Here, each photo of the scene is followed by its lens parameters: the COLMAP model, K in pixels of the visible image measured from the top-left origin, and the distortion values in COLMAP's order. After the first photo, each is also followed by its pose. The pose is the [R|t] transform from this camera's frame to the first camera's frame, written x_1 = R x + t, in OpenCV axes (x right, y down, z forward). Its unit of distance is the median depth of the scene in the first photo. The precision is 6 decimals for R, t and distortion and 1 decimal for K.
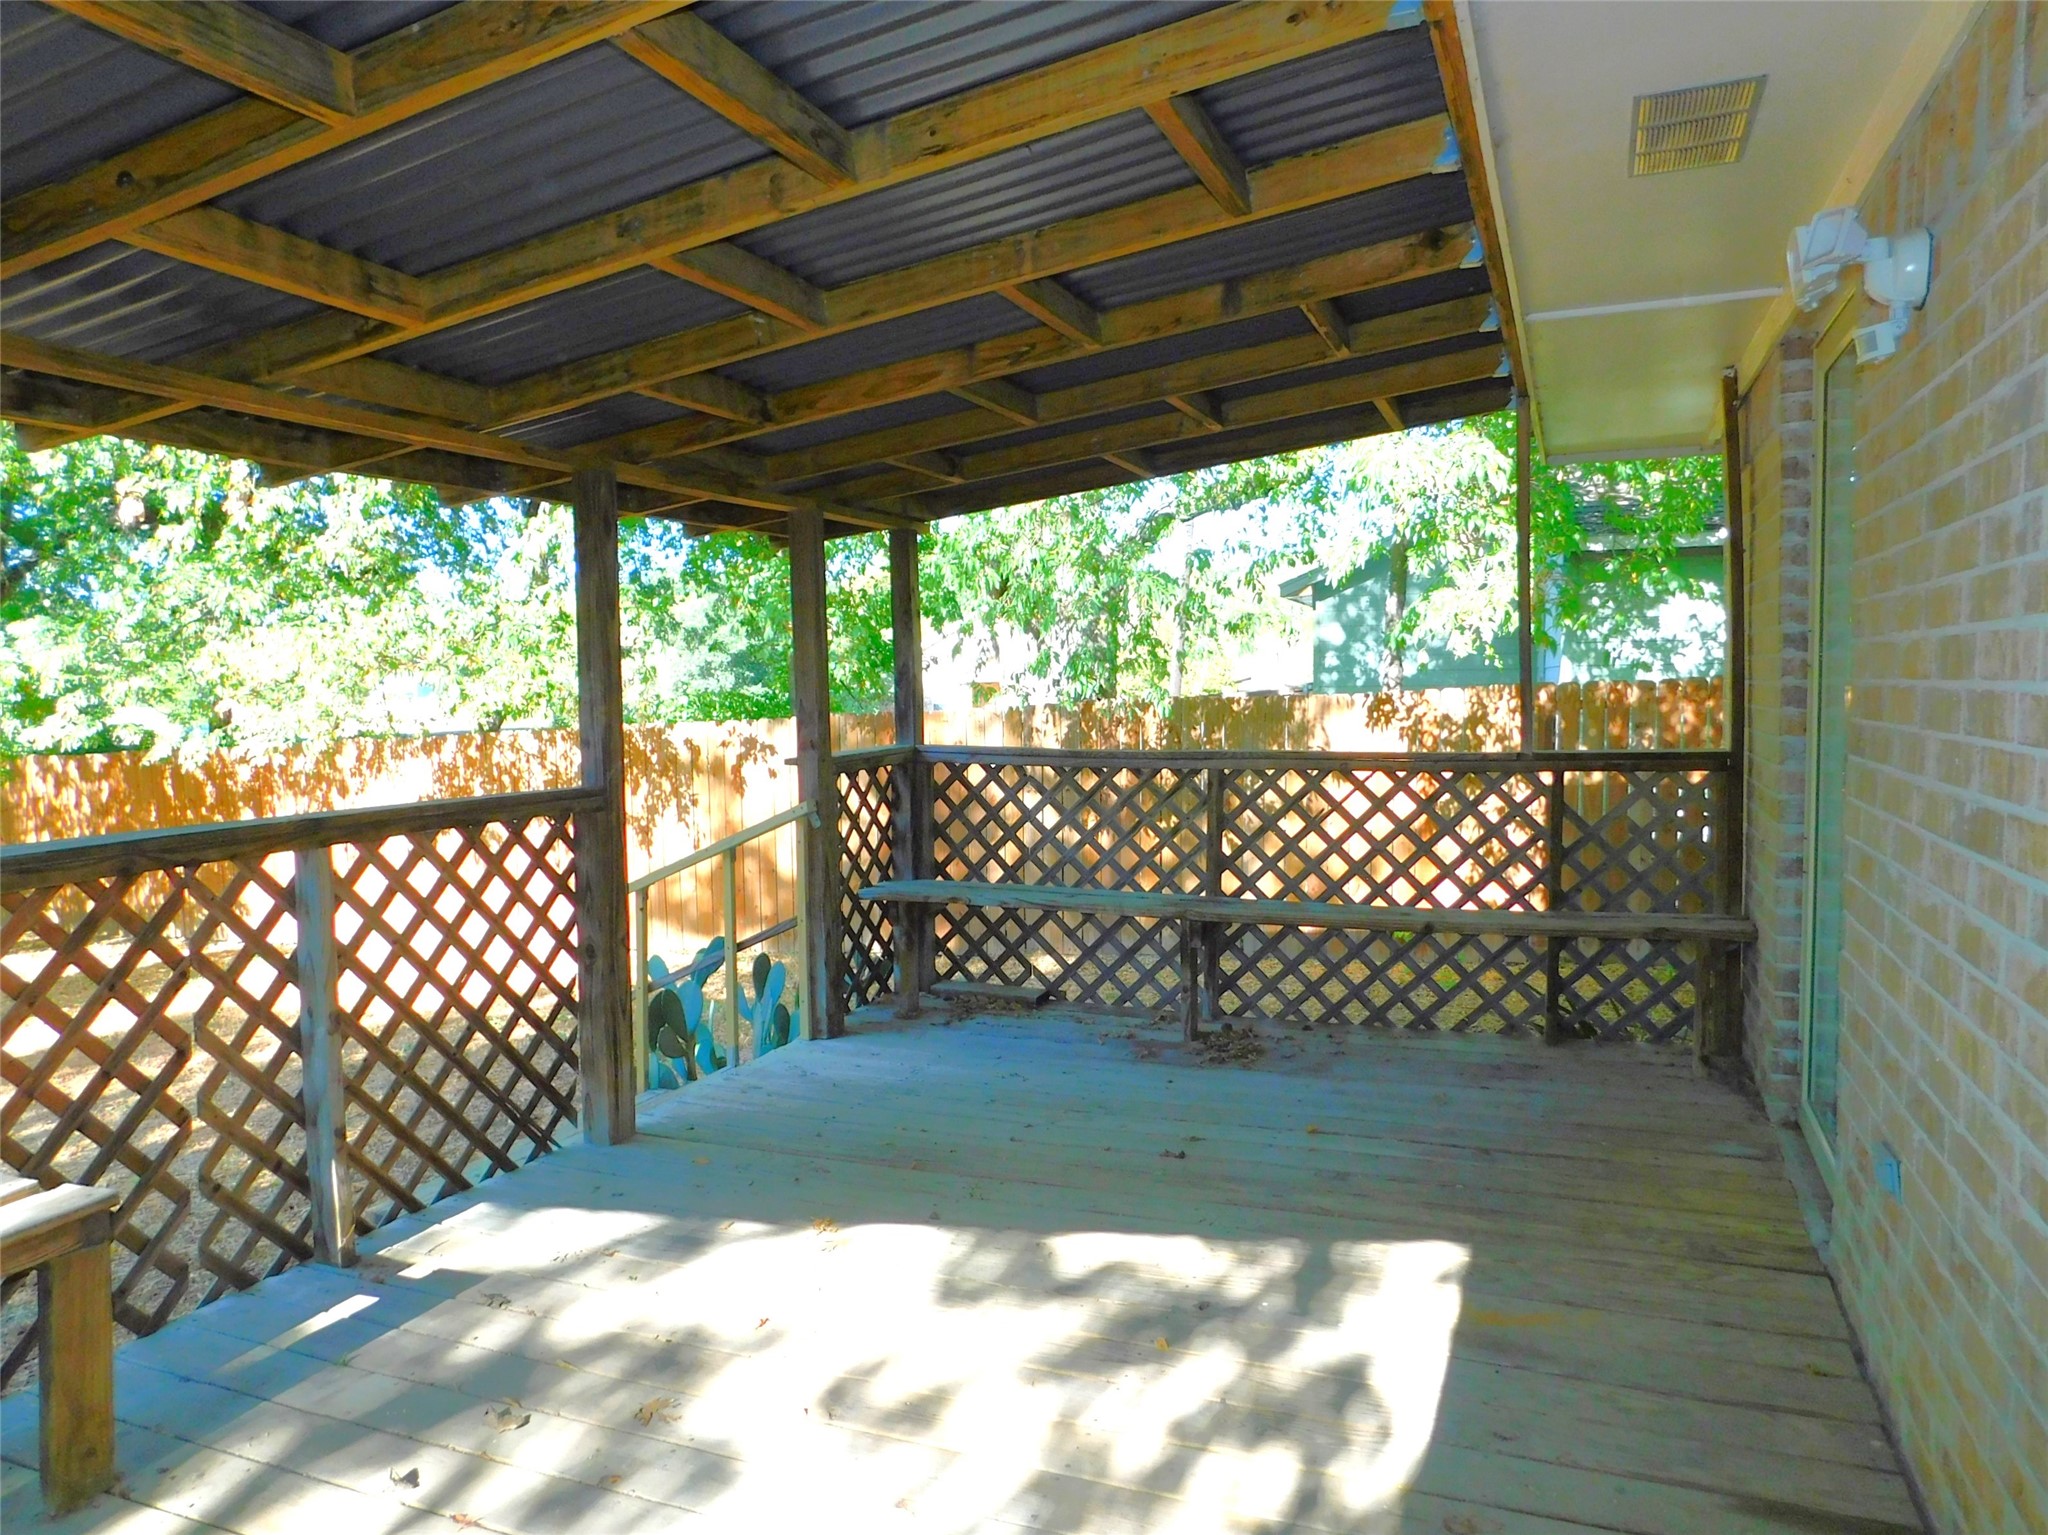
lens RADIAL K [[1346.5, 0, 1035.8], [0, 1346.5, 767.6], [0, 0, 1]] dist [-0.061762, 0.044860]
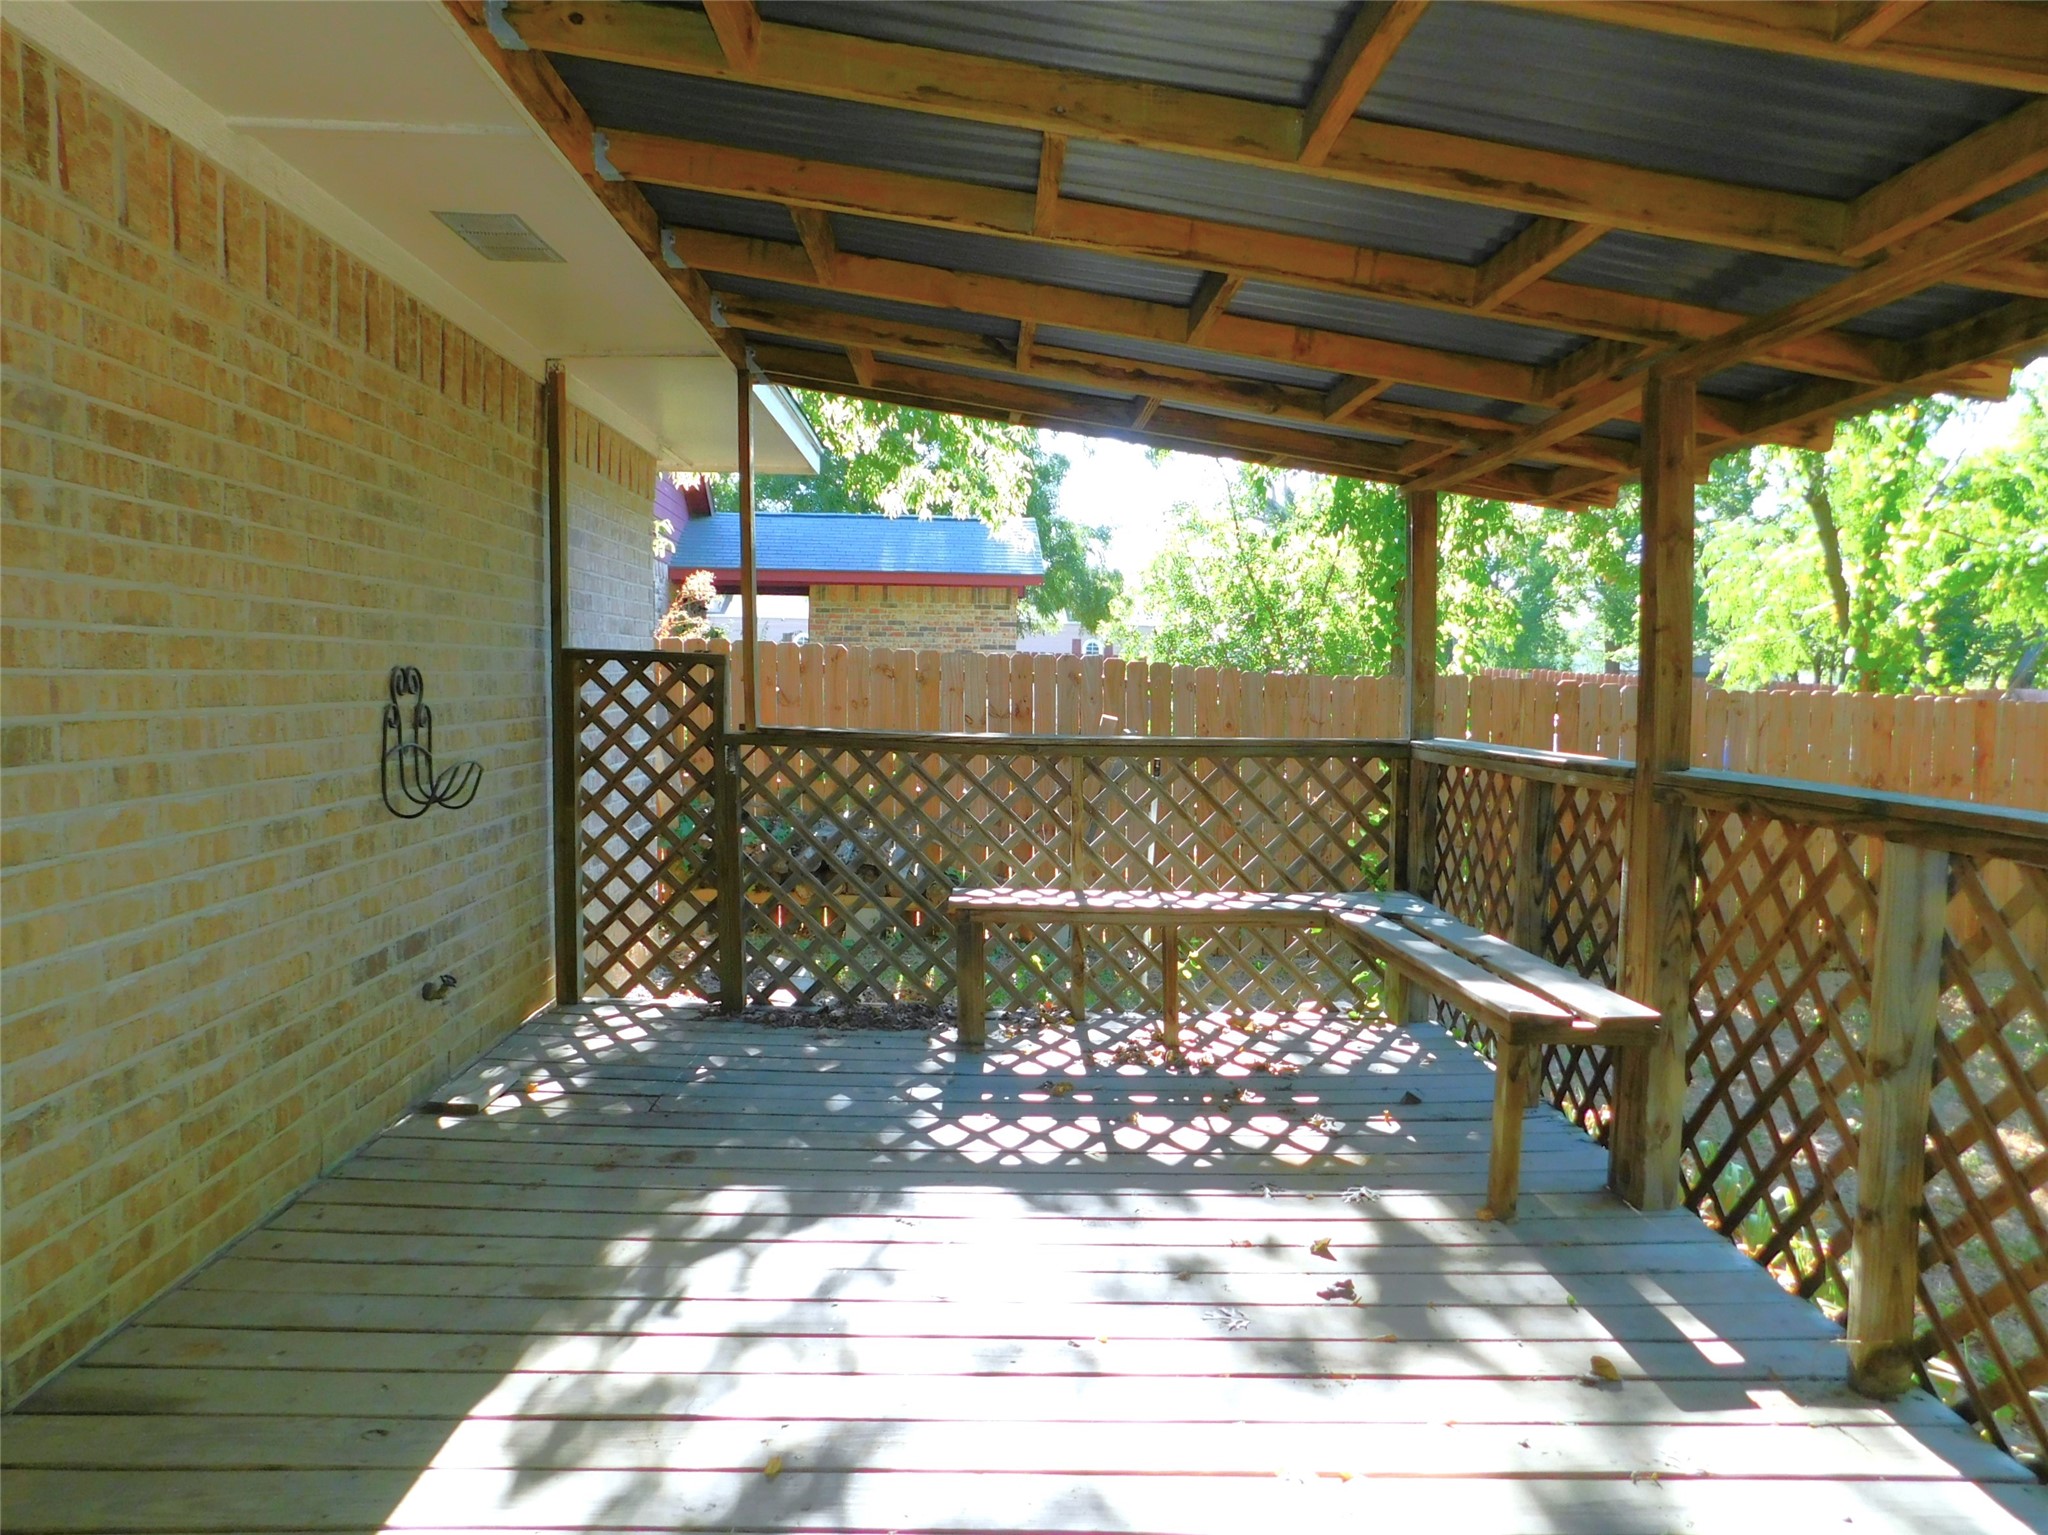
lens RADIAL K [[1346.5, 0, 1035.8], [0, 1346.5, 767.6], [0, 0, 1]] dist [-0.061762, 0.044860]
pose [[-0.914473, 0.027089, -0.403738, 0.253546], [-0.021787, 0.993013, 0.115976, -0.069665], [0.404059, 0.114853, -0.907494, 1.722313]]
